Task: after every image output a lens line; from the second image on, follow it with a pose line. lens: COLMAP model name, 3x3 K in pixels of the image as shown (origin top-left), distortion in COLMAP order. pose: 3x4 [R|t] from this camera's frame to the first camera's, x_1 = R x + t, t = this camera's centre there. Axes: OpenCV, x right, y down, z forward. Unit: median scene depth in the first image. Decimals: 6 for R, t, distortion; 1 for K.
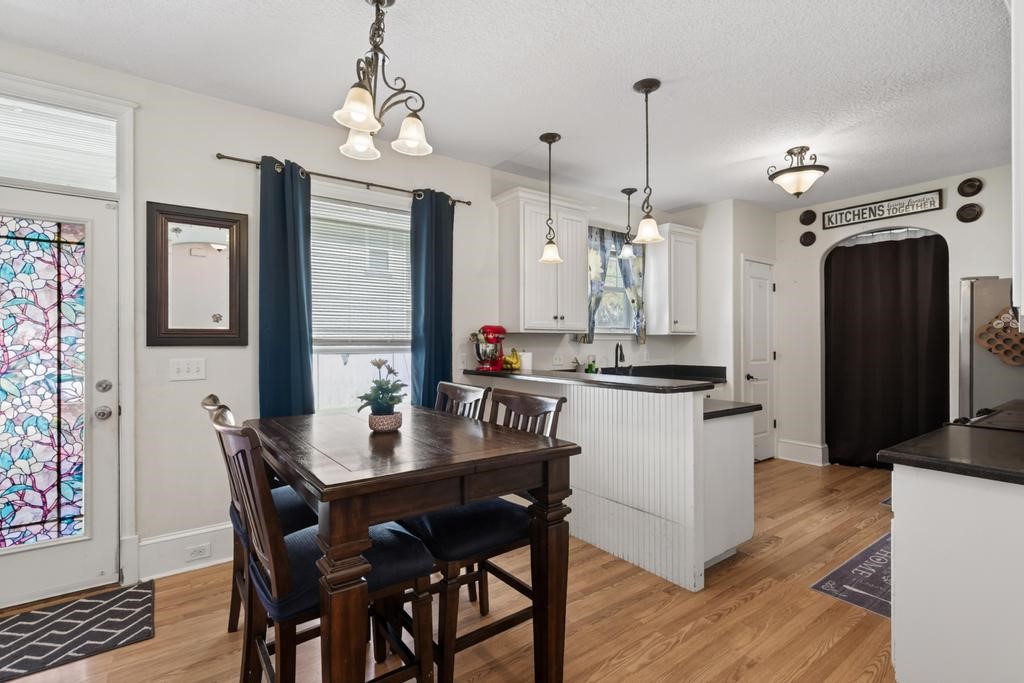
lens RADIAL K [[473.2, 0, 512.0], [0, 473.2, 341.5], [0, 0, 1]] dist [-0.000846, -0.000015]
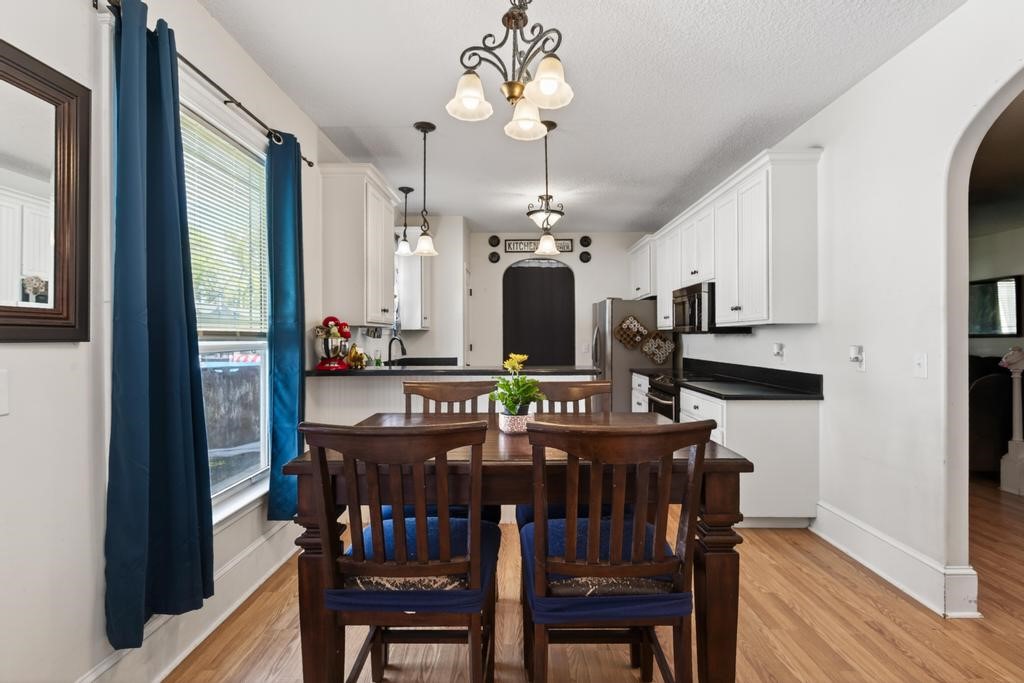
lens RADIAL K [[473.2, 0, 512.0], [0, 473.2, 341.5], [0, 0, 1]] dist [-0.000846, -0.000015]
pose [[0.600585, -0.008567, 0.799515, -0.536498], [0.001754, 0.999954, 0.009397, 0.003816], [-0.799559, -0.004242, 0.600572, 0.239765]]
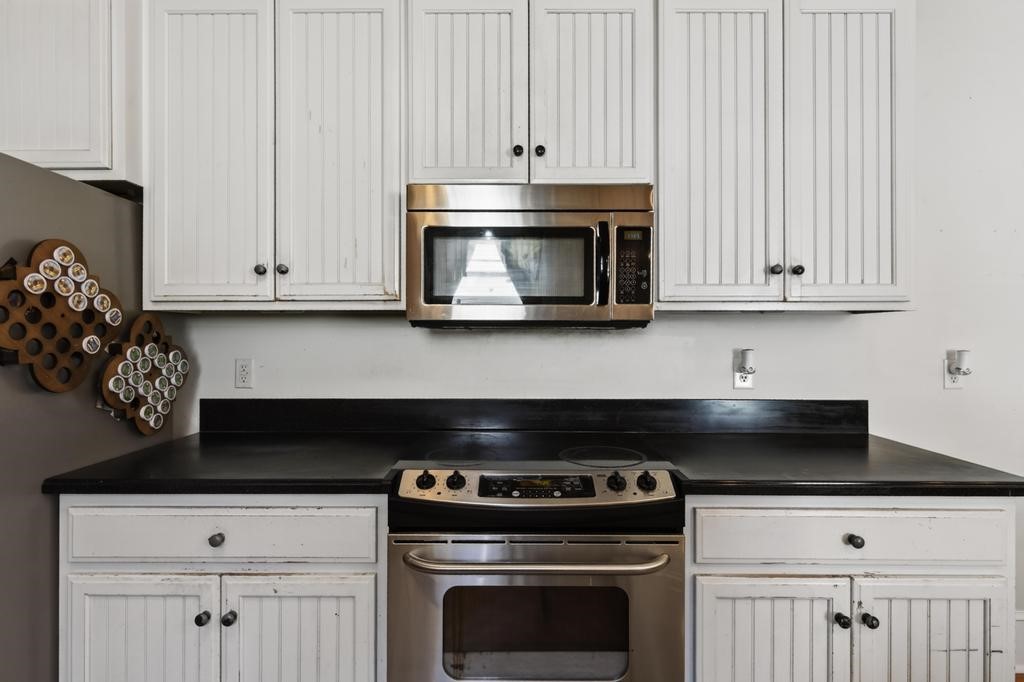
lens RADIAL K [[473.2, 0, 512.0], [0, 473.2, 341.0], [0, 0, 1]] dist [-0.000846, -0.000015]
pose [[-0.805672, -0.003845, 0.592349, 0.439356], [-0.001197, 0.999987, 0.004863, 0.005646], [-0.592361, 0.003209, -0.805666, 0.921542]]
